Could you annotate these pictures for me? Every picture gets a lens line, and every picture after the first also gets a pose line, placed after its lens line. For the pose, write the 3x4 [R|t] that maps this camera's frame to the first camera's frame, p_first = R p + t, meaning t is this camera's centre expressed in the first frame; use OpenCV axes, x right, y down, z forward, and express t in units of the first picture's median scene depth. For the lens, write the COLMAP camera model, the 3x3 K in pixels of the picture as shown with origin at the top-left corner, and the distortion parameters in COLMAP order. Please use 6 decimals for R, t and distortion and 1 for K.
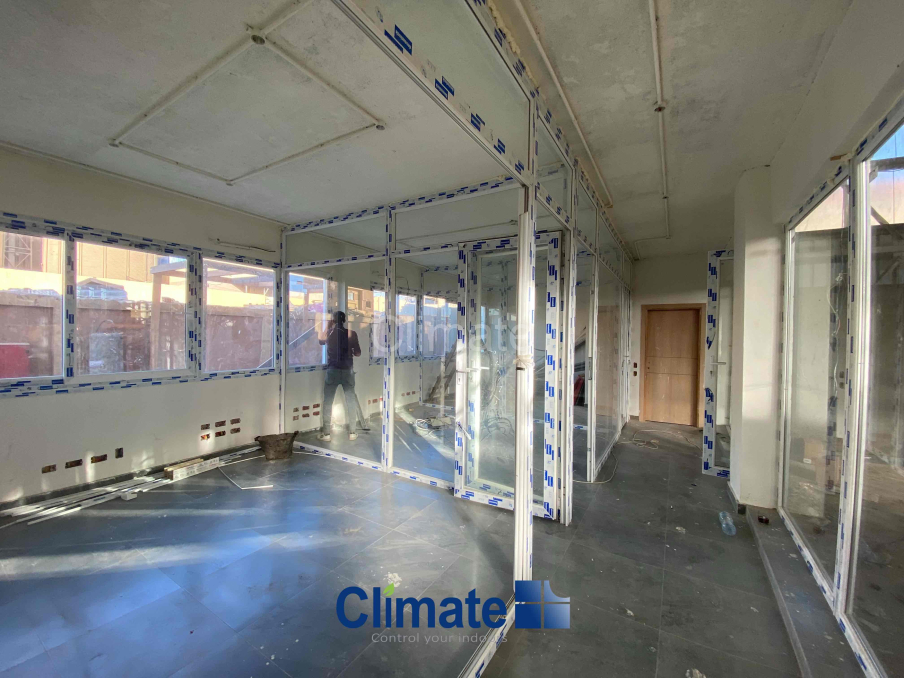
lens RADIAL K [[362.0, 0, 452.0], [0, 362.0, 339.0], [0, 0, 1]] dist [0.001043, -0.000020]
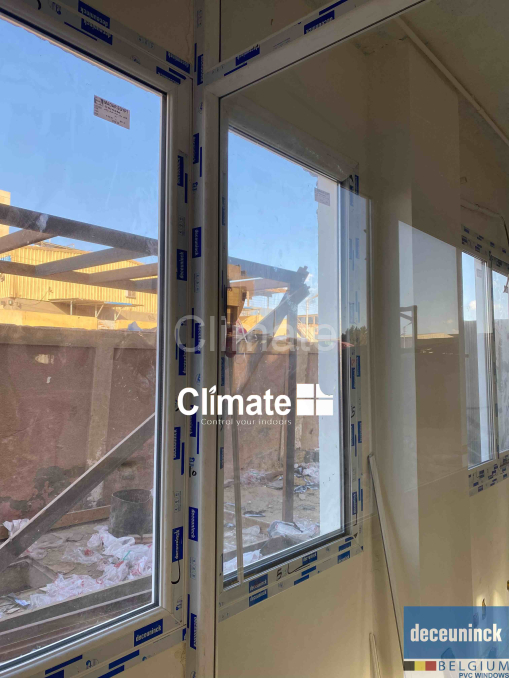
lens RADIAL K [[513.3, 0, 254.5], [0, 513.3, 339.0], [0, 0, 1]] dist [0.013076, -0.001578]
pose [[0.984588, -0.016390, -0.174123, -0.394259], [0.003489, 0.997241, -0.074144, -0.036290], [0.174858, 0.072394, 0.981929, 0.739264]]
